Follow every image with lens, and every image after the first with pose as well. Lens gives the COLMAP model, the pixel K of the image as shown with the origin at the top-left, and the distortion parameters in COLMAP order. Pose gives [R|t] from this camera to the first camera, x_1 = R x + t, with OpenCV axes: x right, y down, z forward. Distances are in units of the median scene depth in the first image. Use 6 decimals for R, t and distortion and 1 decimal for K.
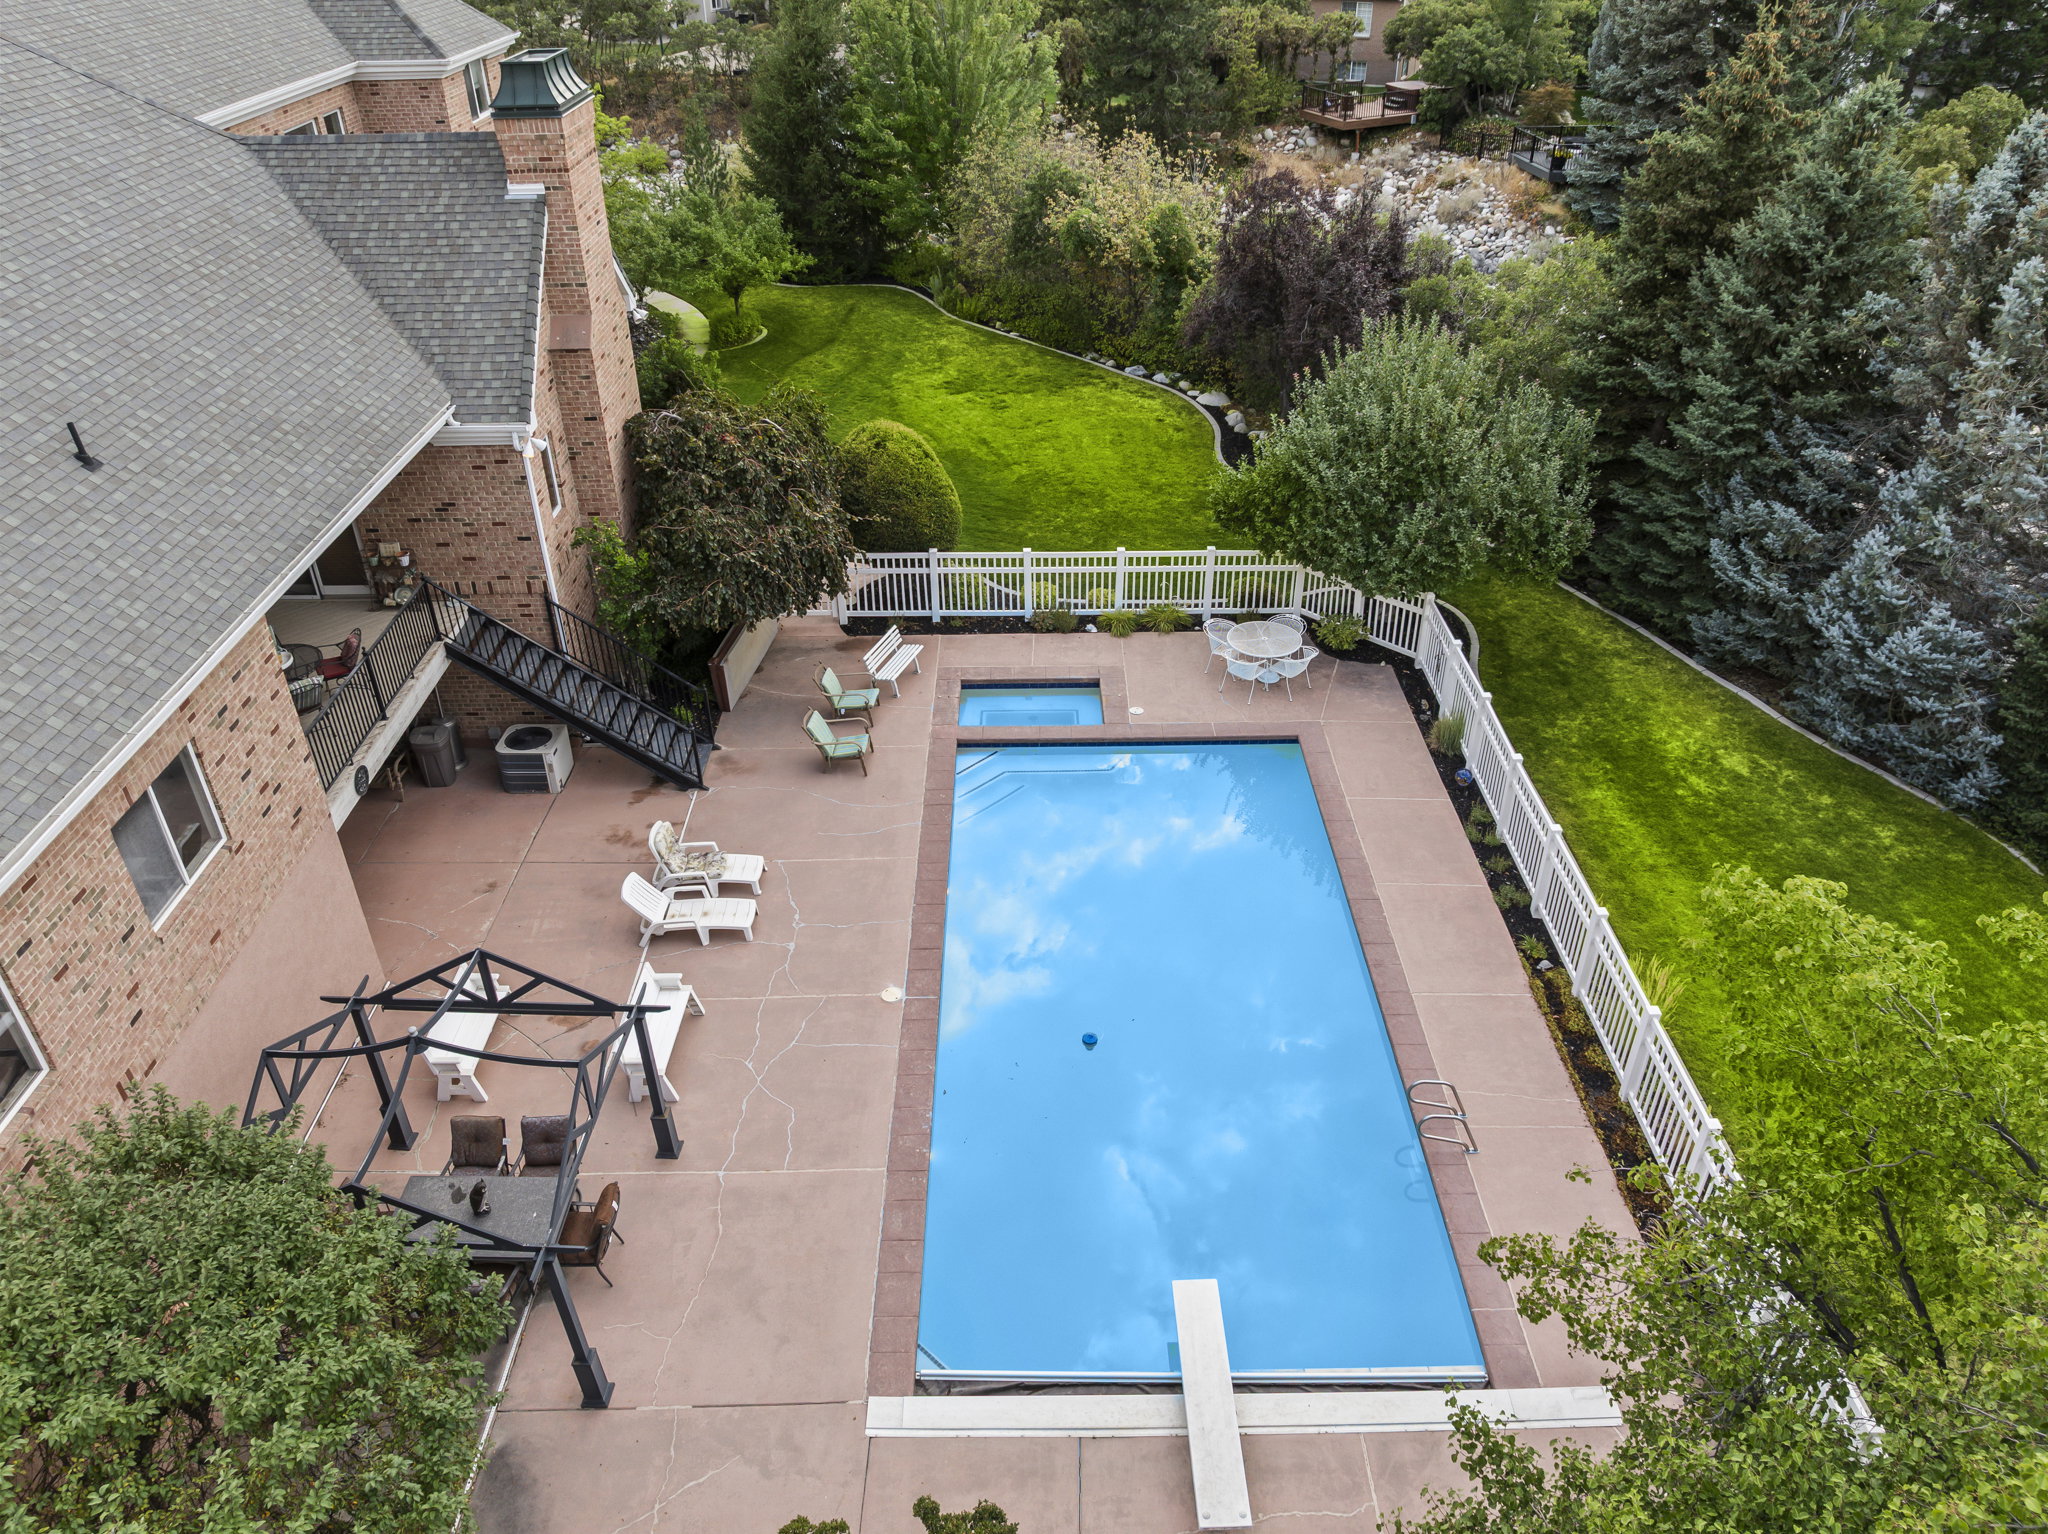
lens RADIAL K [[1439.6, 0, 1031.5], [0, 1439.6, 762.5], [0, 0, 1]] dist [-0.043759, 0.013505]
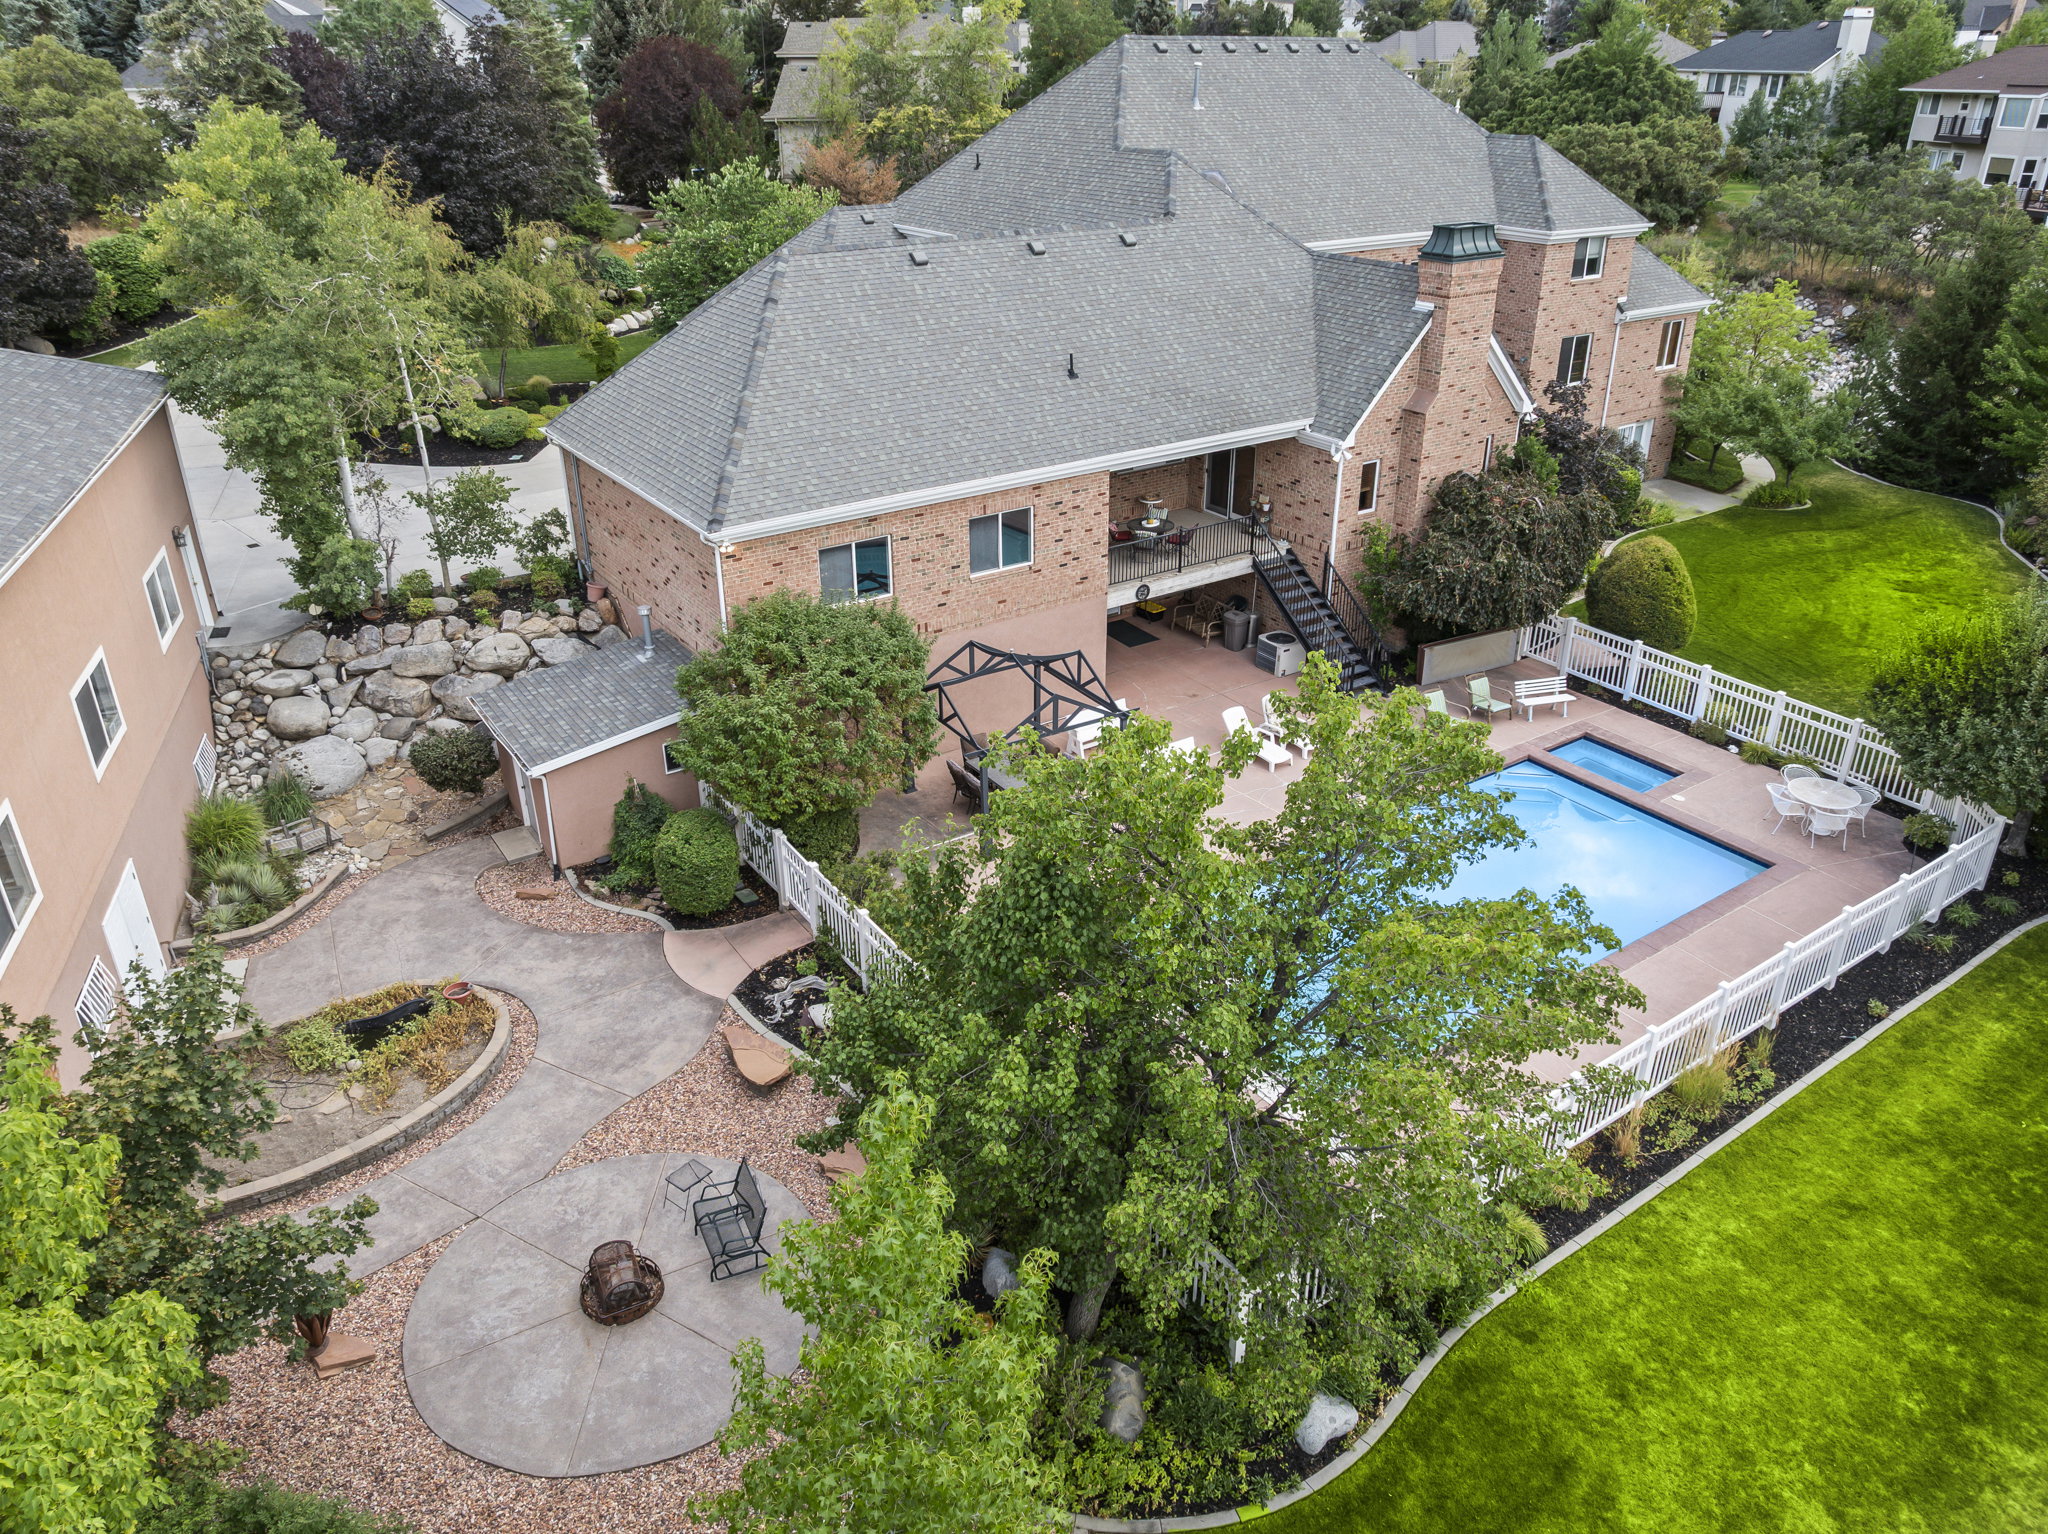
lens RADIAL K [[1439.6, 0, 1037.9], [0, 1439.6, 767.4], [0, 0, 1]] dist [-0.043759, 0.013505]
pose [[0.566036, 0.375744, -0.733771, 0.674531], [-0.452341, 0.885690, 0.104600, 0.061600], [0.689196, 0.272707, 0.671297, -0.174338]]
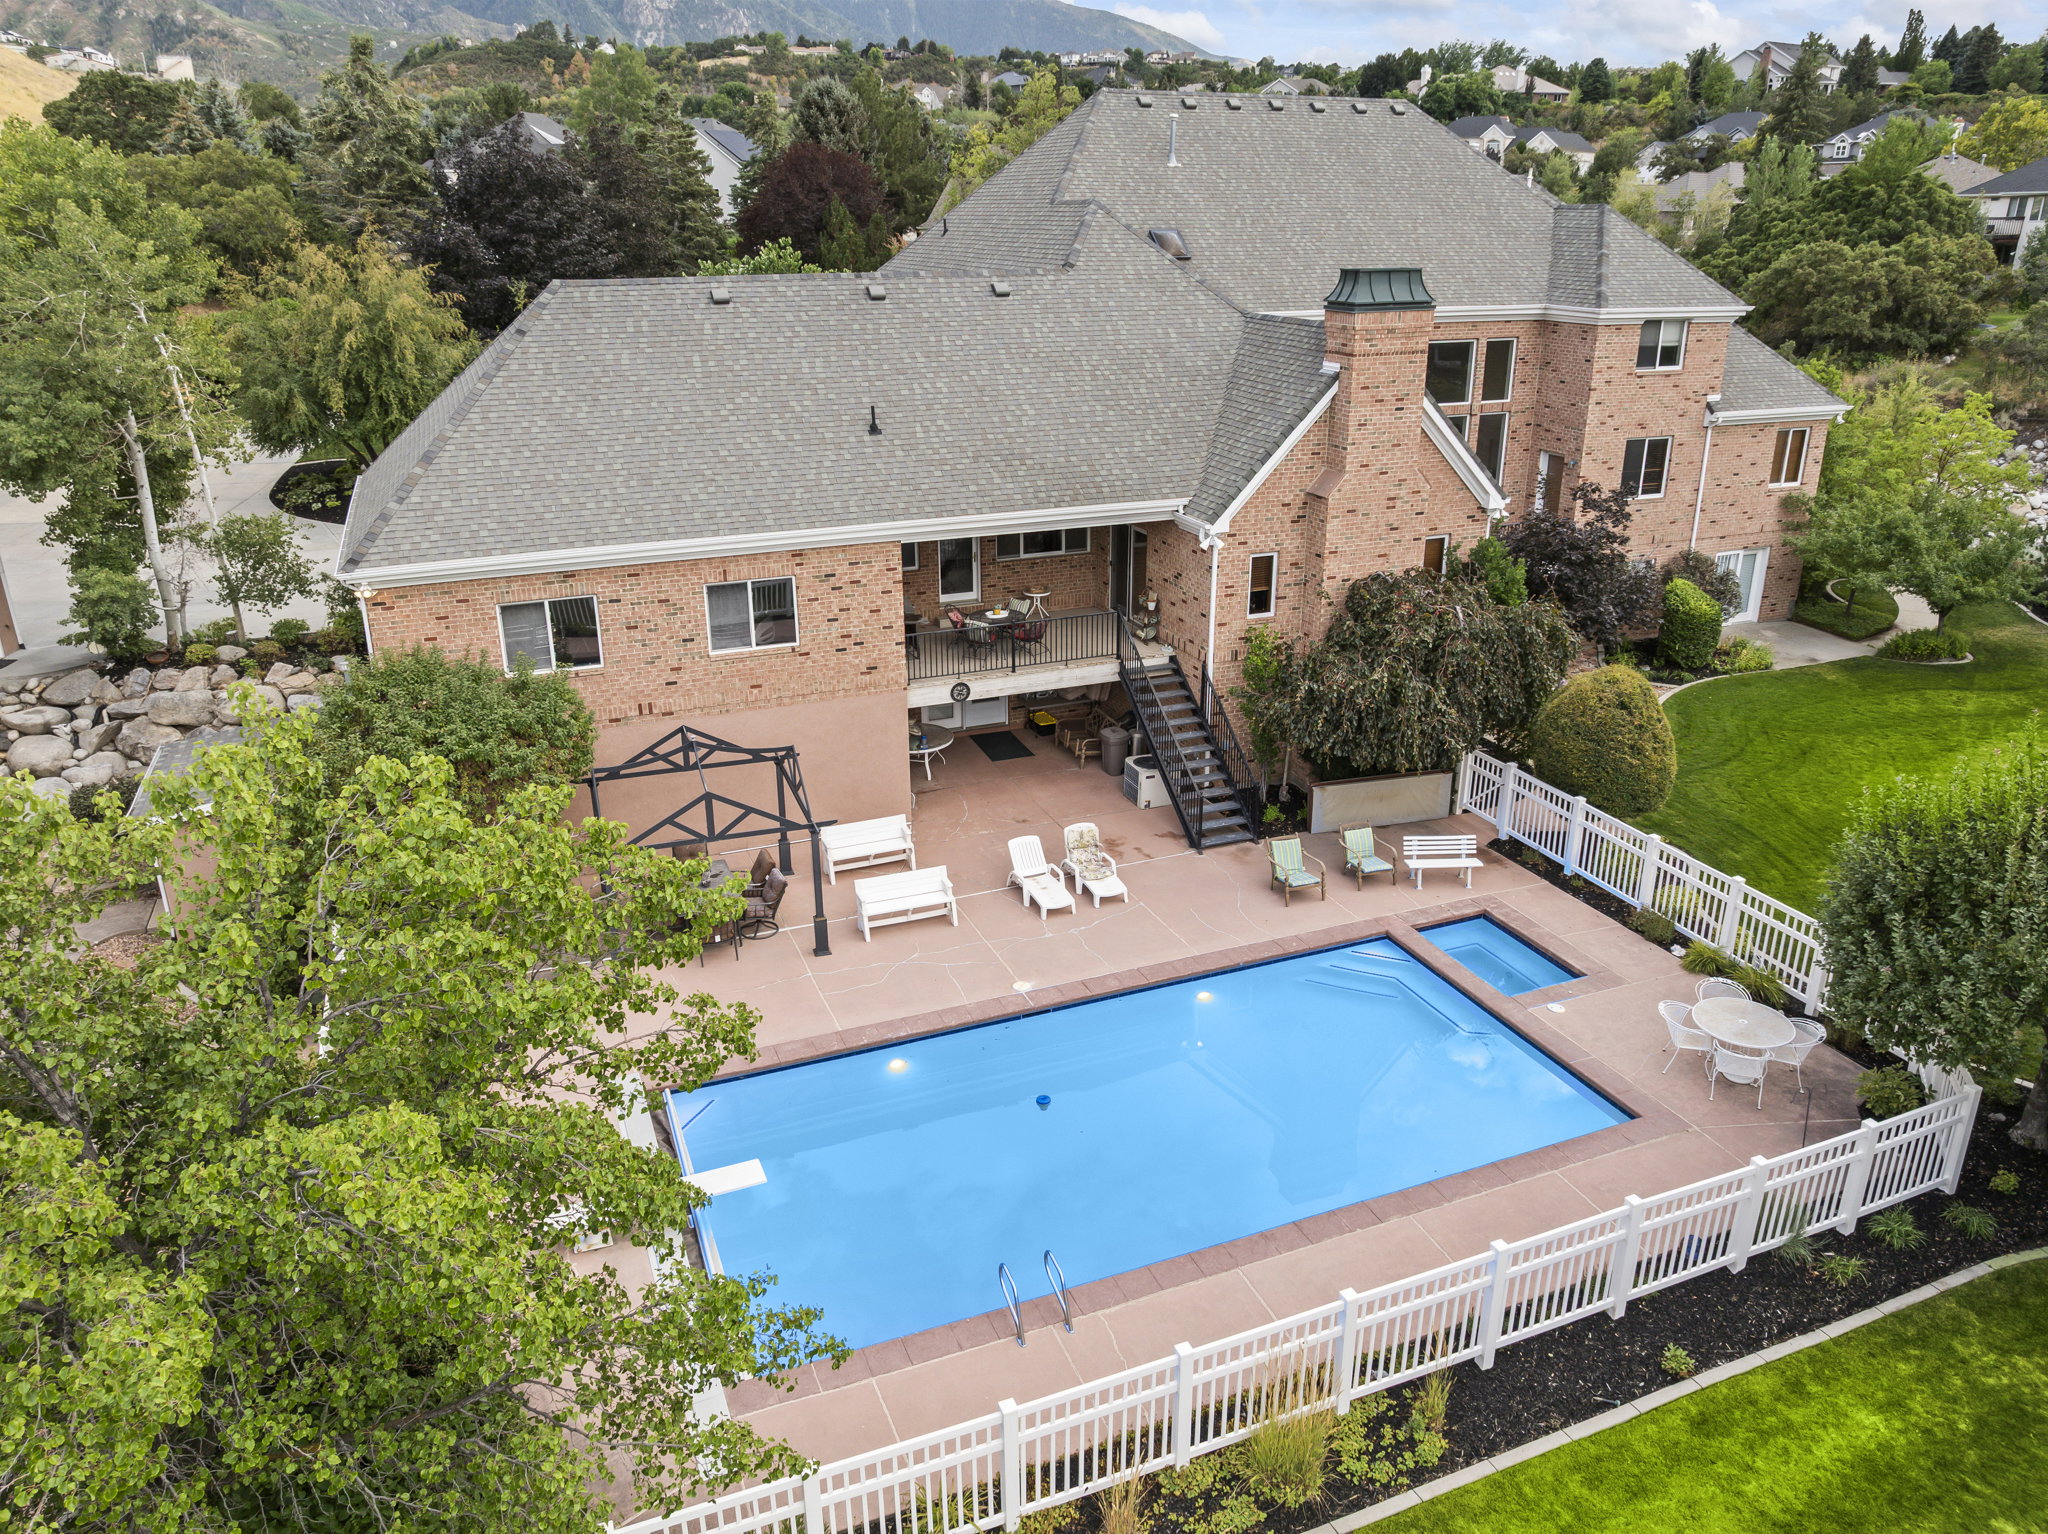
lens RADIAL K [[1439.6, 0, 1035.1], [0, 1439.6, 767.1], [0, 0, 1]] dist [-0.043759, 0.013505]
pose [[0.372987, 0.340695, -0.863022, 0.697864], [-0.507131, 0.853771, 0.117868, -0.109576], [0.776981, 0.393702, 0.491222, 0.294186]]
